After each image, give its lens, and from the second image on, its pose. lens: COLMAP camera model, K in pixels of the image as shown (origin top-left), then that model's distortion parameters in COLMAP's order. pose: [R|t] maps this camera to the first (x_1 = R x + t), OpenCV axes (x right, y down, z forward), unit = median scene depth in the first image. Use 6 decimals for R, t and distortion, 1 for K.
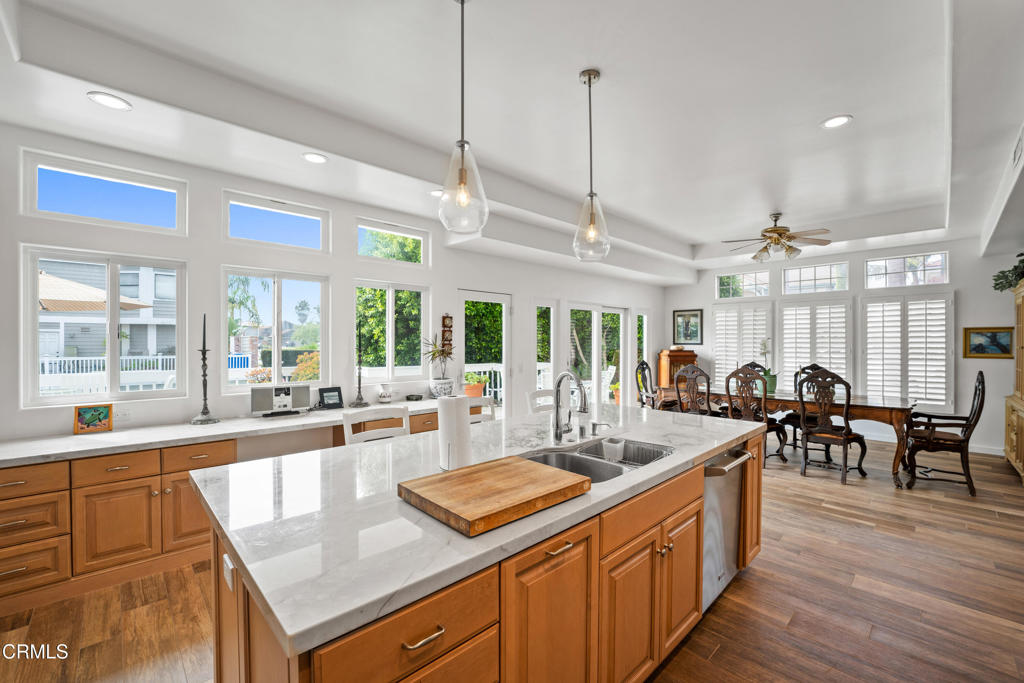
lens RADIAL K [[421.3, 0, 502.4], [0, 421.3, 342.9], [0, 0, 1]] dist [-0.019606, 0.001236]
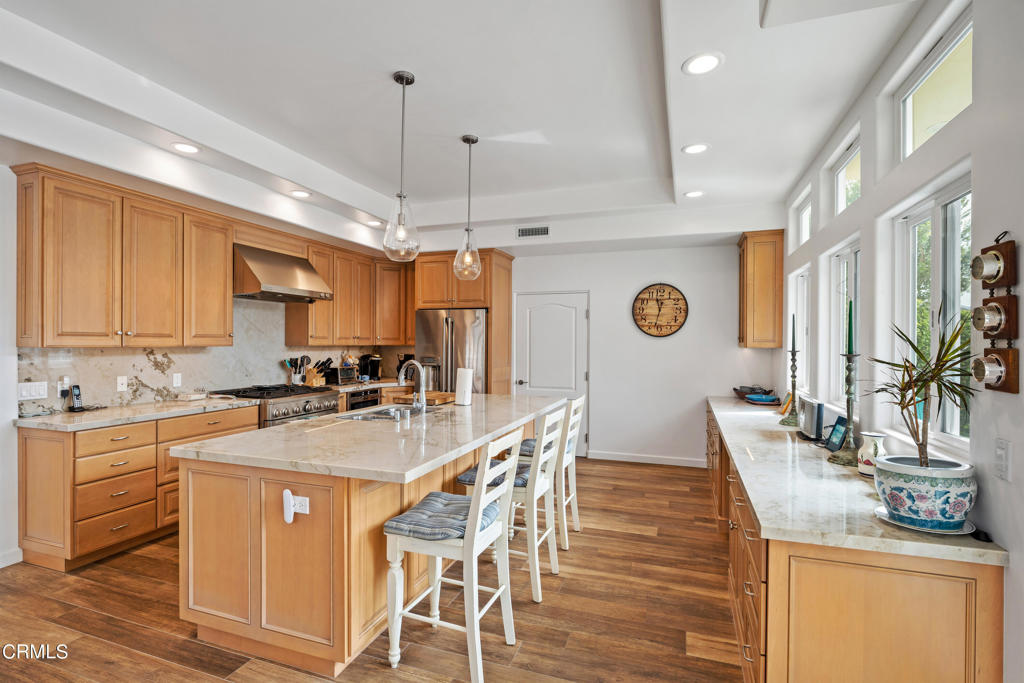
lens RADIAL K [[484.4, 0, 503.2], [0, 484.4, 343.3], [0, 0, 1]] dist [-0.015036, -0.000839]
pose [[-0.895847, -0.004427, -0.444340, 0.237569], [-0.006847, 0.999969, 0.003841, -0.000536], [0.444310, 0.006484, -0.895850, 1.000545]]
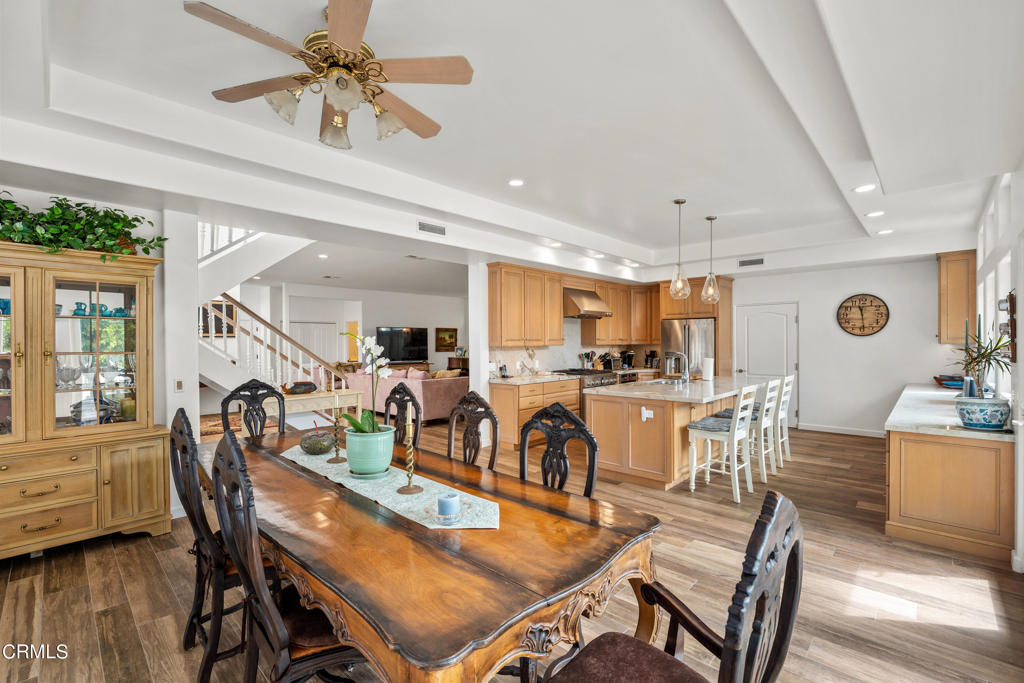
lens RADIAL K [[435.2, 0, 513.6], [0, 435.2, 343.5], [0, 0, 1]] dist [-0.019747, 0.000972]
pose [[-0.998910, 0.005428, -0.046361, 0.493039], [0.005154, 0.999968, 0.006039, -0.004059], [0.046393, 0.005793, -0.998906, 1.362940]]
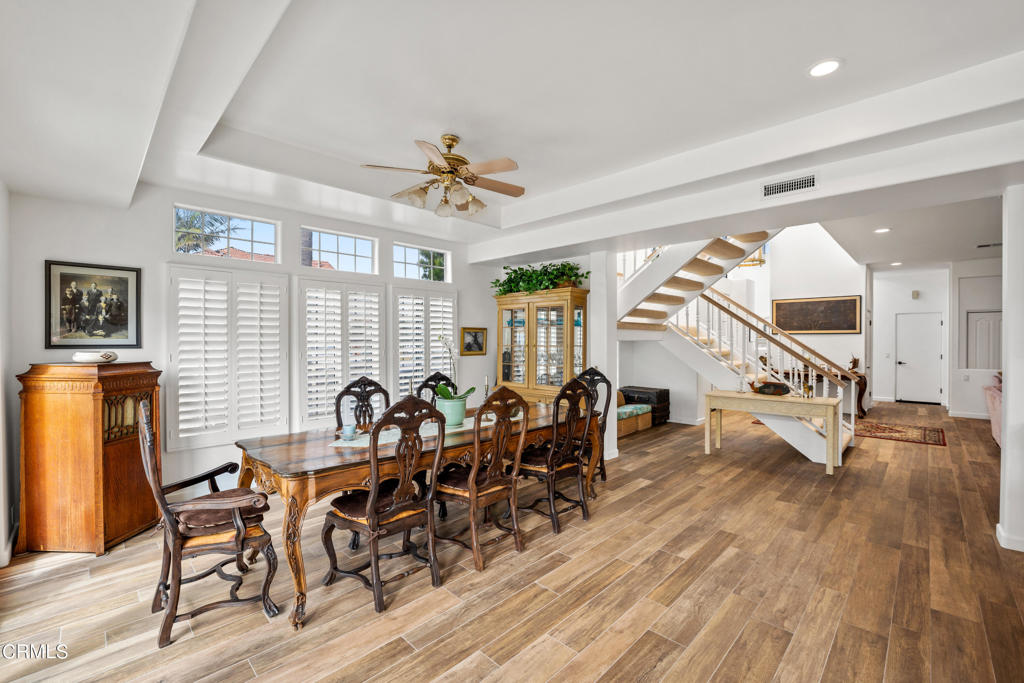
lens RADIAL K [[435.2, 0, 524.7], [0, 435.2, 342.3], [0, 0, 1]] dist [-0.019747, 0.000972]
pose [[-0.048205, -0.007203, 0.998811, 0.000571], [0.002025, 0.999971, 0.007309, -0.006279], [-0.998835, 0.002374, -0.048189, 0.900085]]
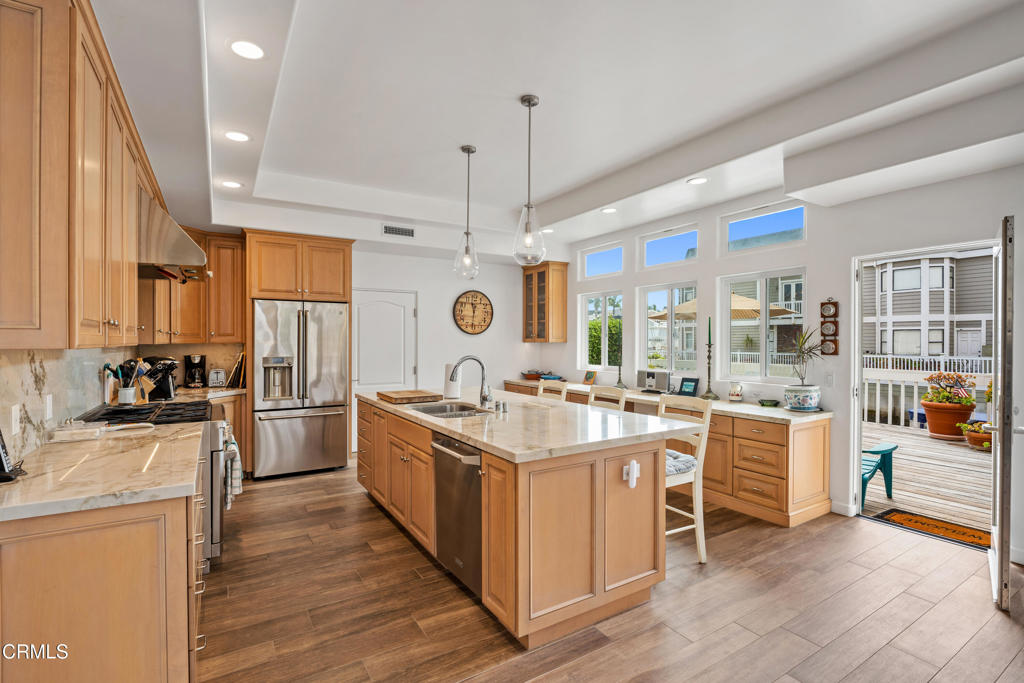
lens RADIAL K [[474.5, 0, 509.4], [0, 474.5, 345.3], [0, 0, 1]] dist [-0.015080, -0.000106]
pose [[-0.218004, 0.008225, -0.975913, 0.683172], [-0.003312, 0.999952, 0.009167, 0.004688], [0.975942, 0.005231, -0.217966, 0.569192]]
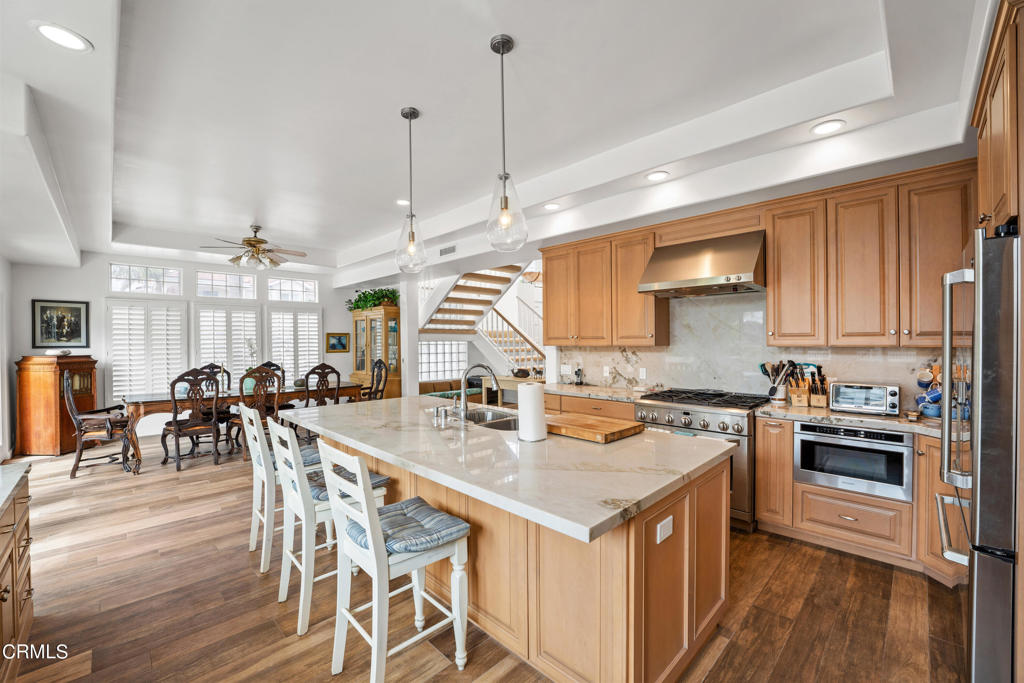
lens RADIAL K [[421.3, 0, 519.5], [0, 421.3, 343.4], [0, 0, 1]] dist [-0.019606, 0.001236]
pose [[-0.031088, -0.006283, 0.999497, -0.451378], [0.009806, 0.999930, 0.006590, -0.001629], [-0.999469, 0.010006, -0.031024, 0.340508]]
